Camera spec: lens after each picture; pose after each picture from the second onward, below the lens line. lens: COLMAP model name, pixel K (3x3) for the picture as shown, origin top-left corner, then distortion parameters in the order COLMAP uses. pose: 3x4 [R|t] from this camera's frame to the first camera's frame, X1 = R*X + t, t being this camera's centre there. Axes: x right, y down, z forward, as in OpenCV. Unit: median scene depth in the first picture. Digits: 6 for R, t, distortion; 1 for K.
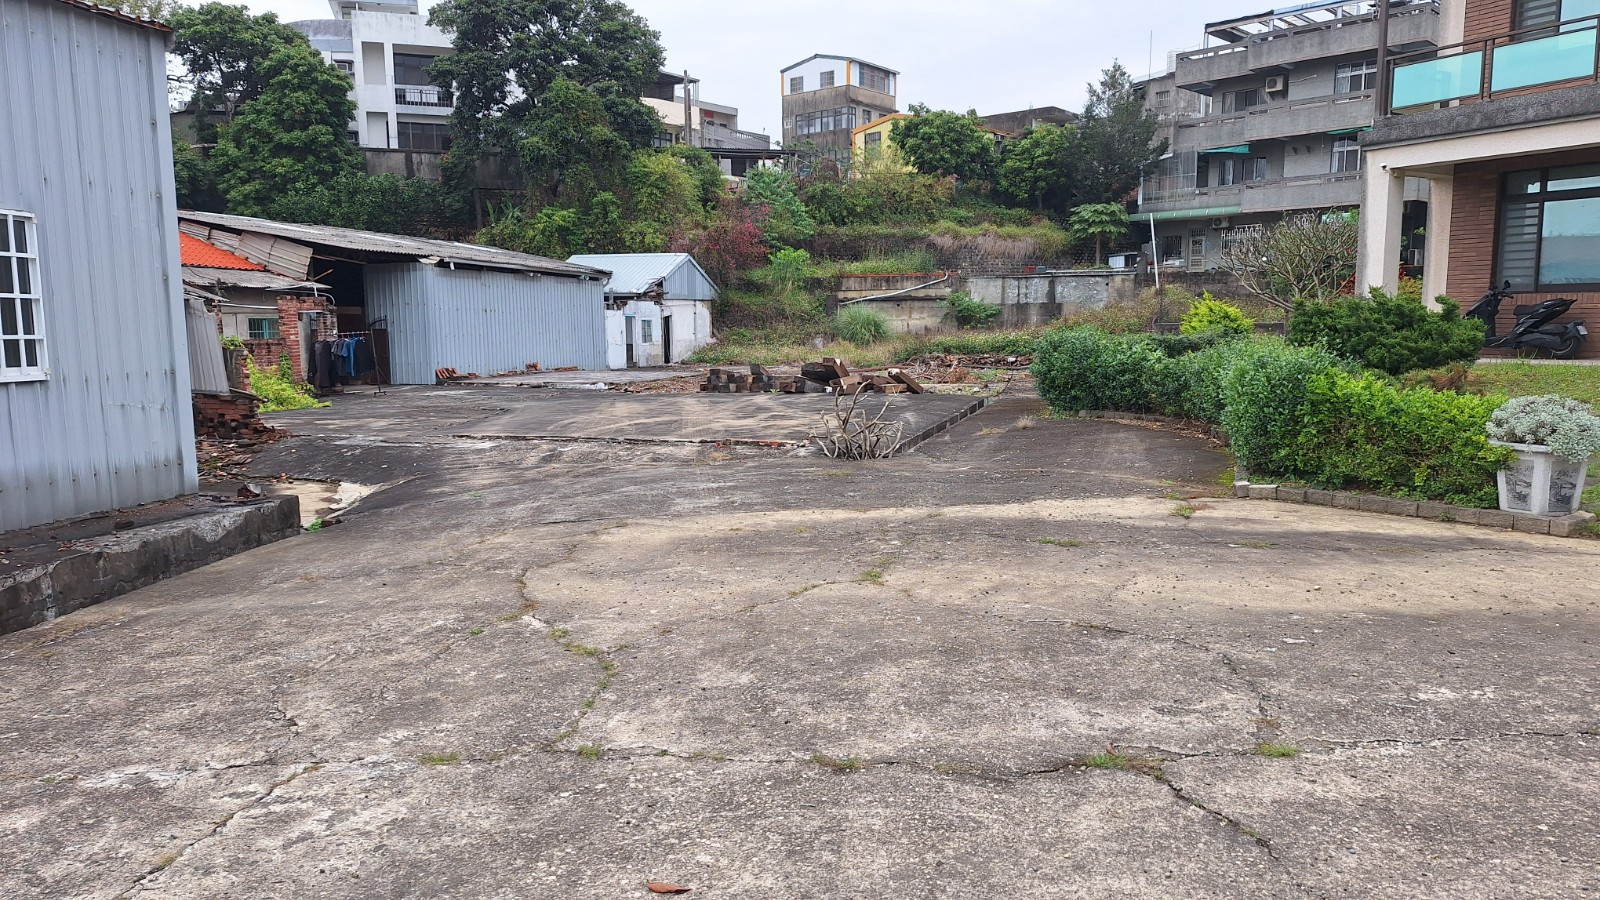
lens RADIAL K [[1148.1, 0, 795.6], [0, 1148.1, 455.4], [0, 0, 1]] dist [0.102748, -0.138417]
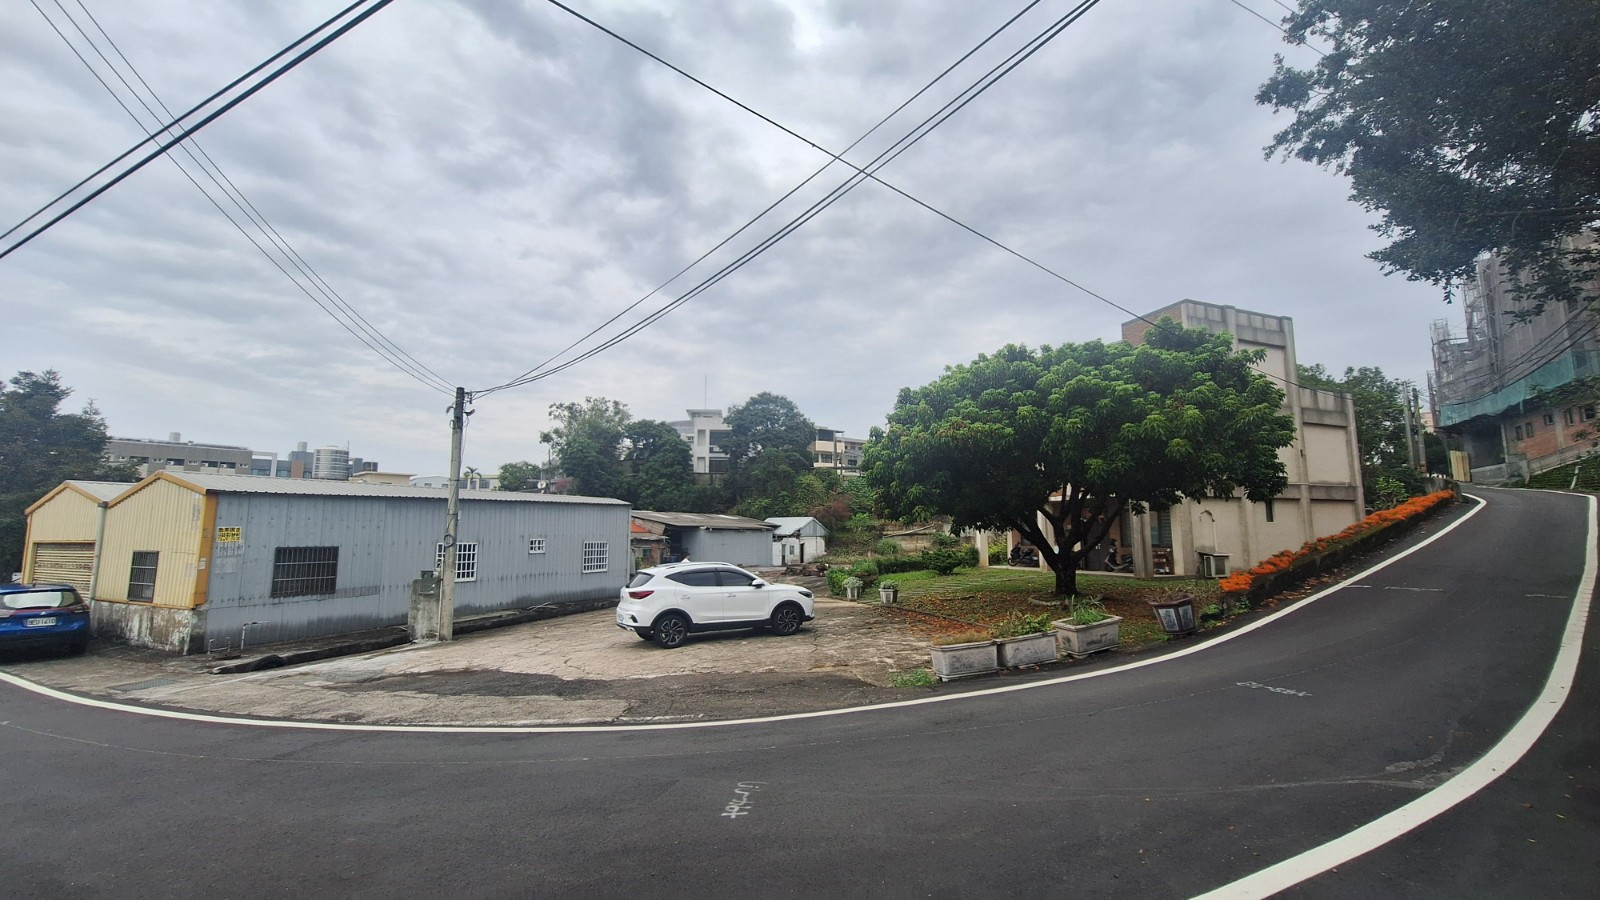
lens RADIAL K [[666.8, 0, 818.3], [0, 666.8, 434.3], [0, 0, 1]] dist [-0.002673, -0.001145]
pose [[0.982731, -0.029029, -0.182750, 0.199259], [-0.019812, 0.965434, -0.259893, 0.022925], [0.183977, 0.259025, 0.948187, -0.416662]]
